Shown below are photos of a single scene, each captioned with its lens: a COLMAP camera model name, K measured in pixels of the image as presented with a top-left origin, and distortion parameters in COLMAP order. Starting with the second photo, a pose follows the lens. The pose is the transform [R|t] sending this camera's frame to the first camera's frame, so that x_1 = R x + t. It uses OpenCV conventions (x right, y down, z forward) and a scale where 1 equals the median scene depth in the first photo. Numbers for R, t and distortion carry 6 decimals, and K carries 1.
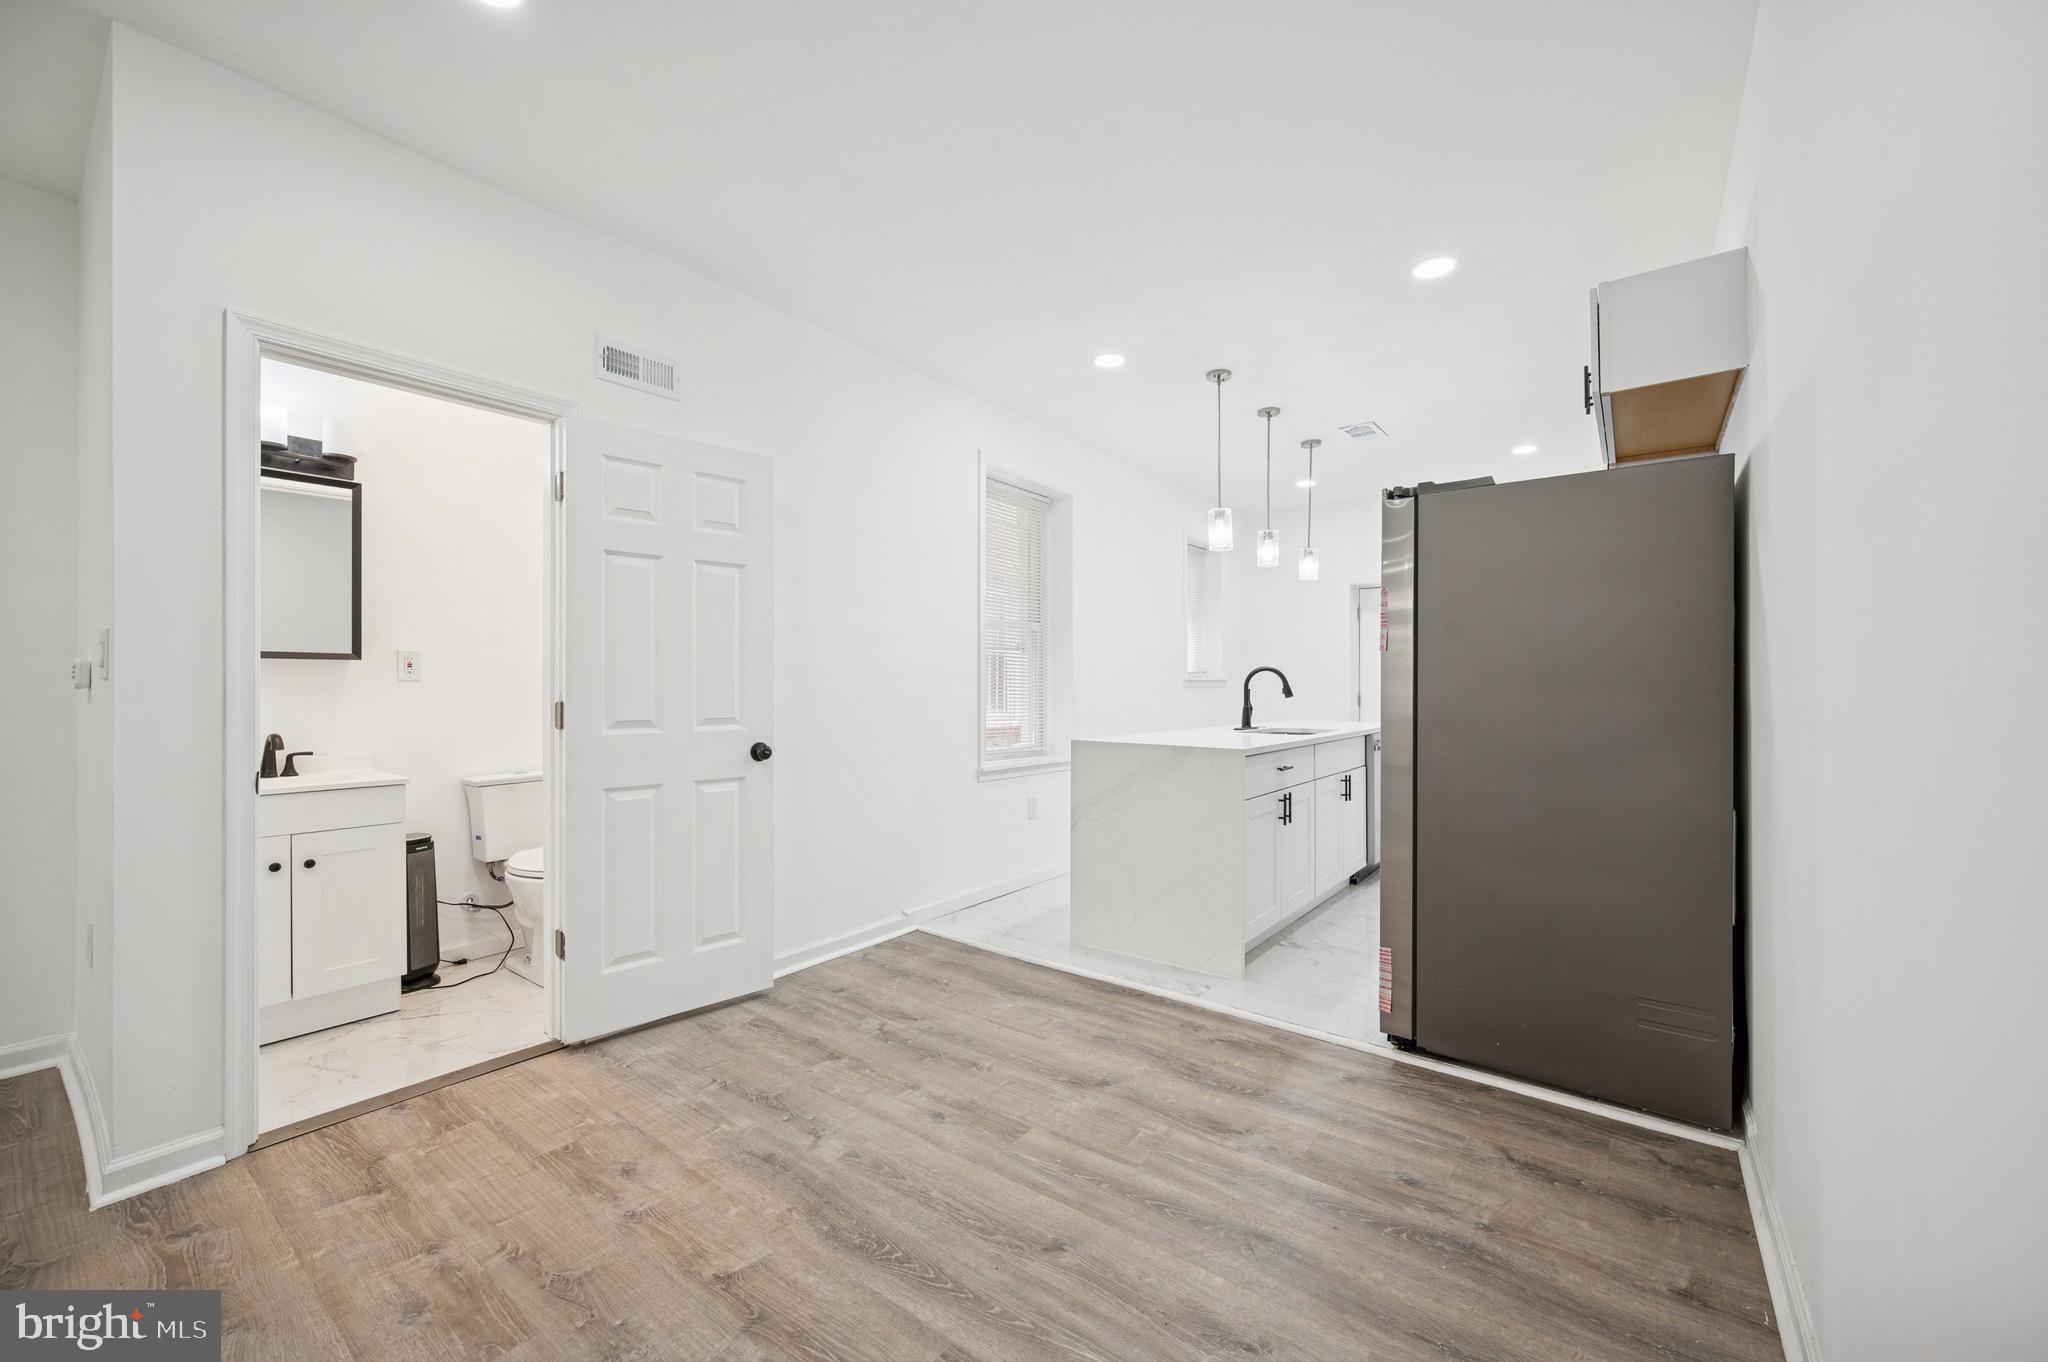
lens RADIAL K [[824.1, 0, 1020.1], [0, 824.1, 687.0], [0, 0, 1]] dist [0.000284, 0.000650]
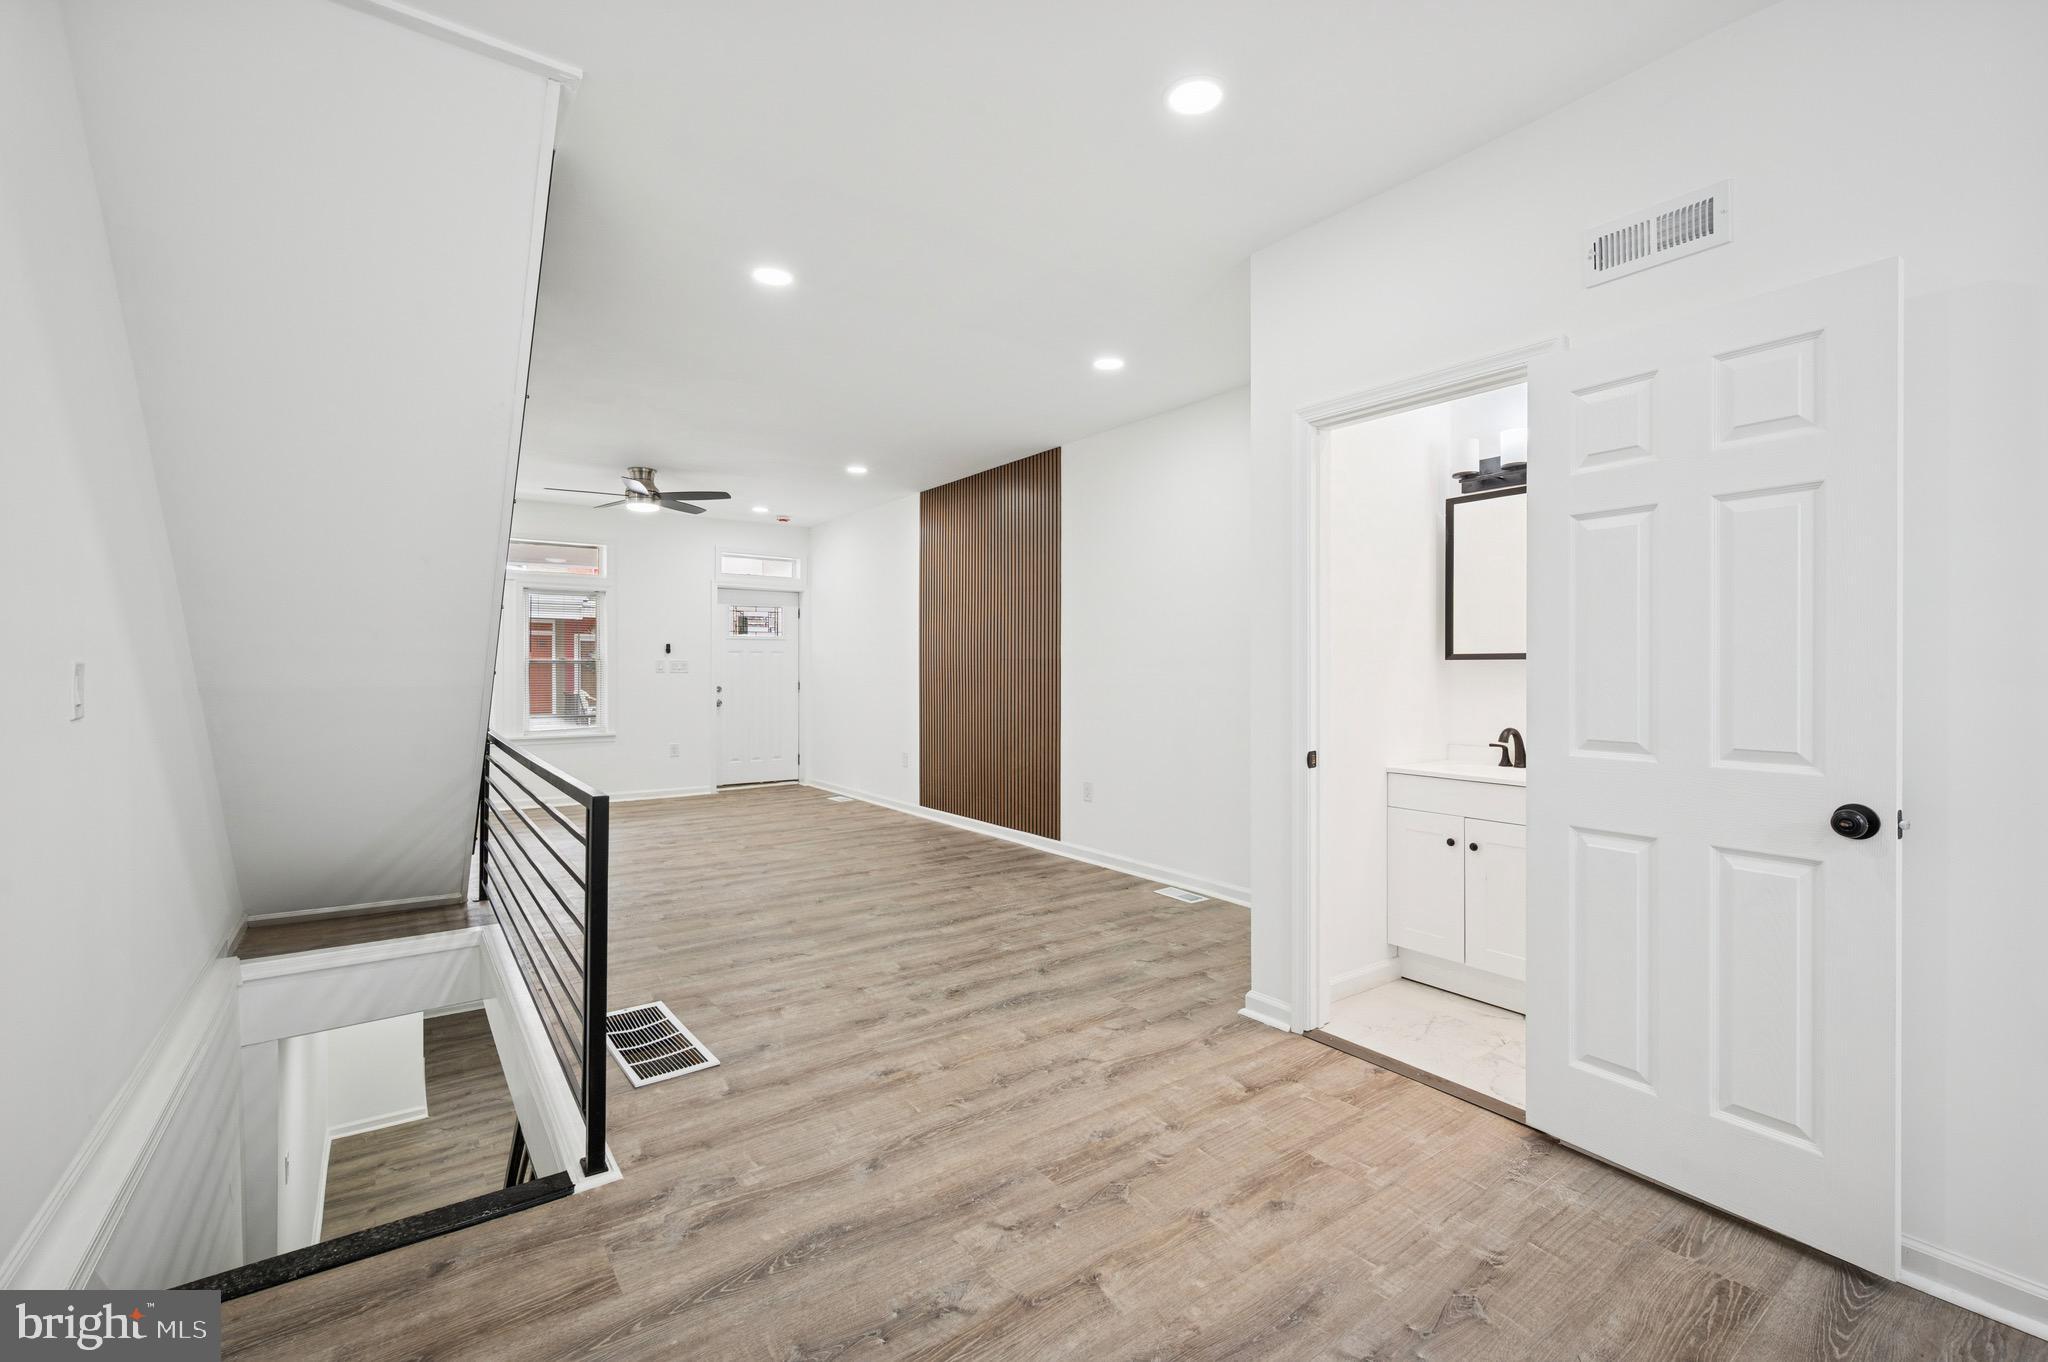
lens RADIAL K [[875.7, 0, 1024.7], [0, 875.7, 671.4], [0, 0, 1]] dist [0.000779, 0.000348]
pose [[-0.290023, 0.002380, -0.957017, 0.530869], [0.001116, 0.999997, 0.002149, -0.027980], [0.957019, -0.000445, -0.290025, 0.939814]]
